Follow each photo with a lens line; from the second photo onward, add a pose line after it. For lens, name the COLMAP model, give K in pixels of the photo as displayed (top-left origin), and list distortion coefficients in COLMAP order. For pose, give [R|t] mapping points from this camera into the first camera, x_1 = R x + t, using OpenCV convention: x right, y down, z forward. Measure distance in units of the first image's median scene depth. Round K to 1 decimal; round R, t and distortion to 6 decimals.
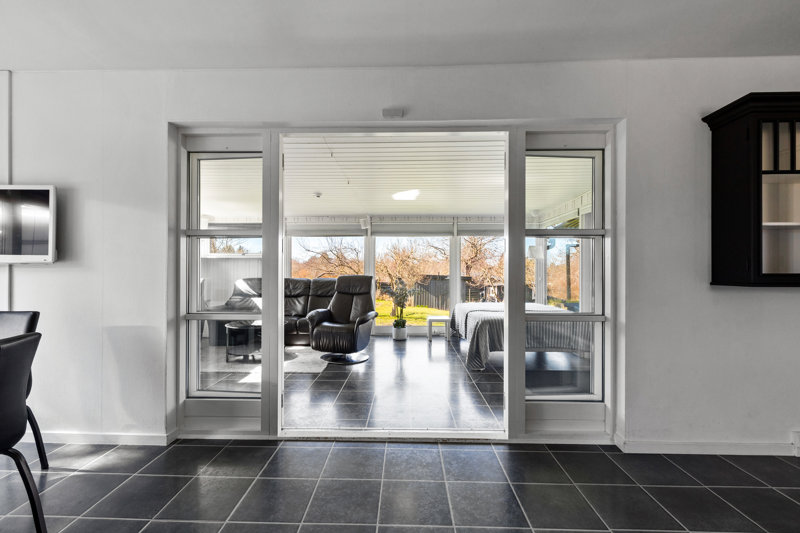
lens RADIAL K [[362.3, 0, 401.6], [0, 362.3, 269.9], [0, 0, 1]] dist [0.000337, 0.000836]
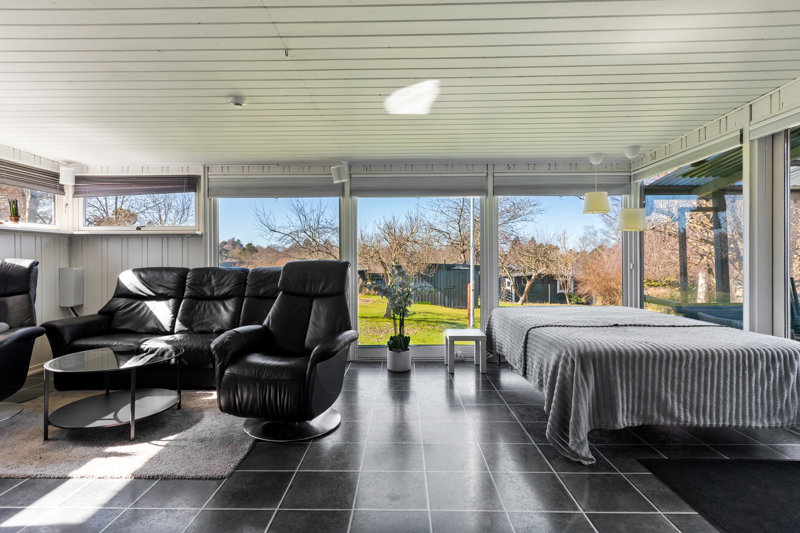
lens RADIAL K [[408.3, 0, 396.9], [0, 408.3, 265.2], [0, 0, 1]] dist [0.004512, -0.000285]
pose [[0.999978, -0.006563, 0.000237, -0.007957], [0.006558, 0.999868, 0.014865, 0.011816], [-0.000335, -0.014864, 0.999889, 0.338164]]
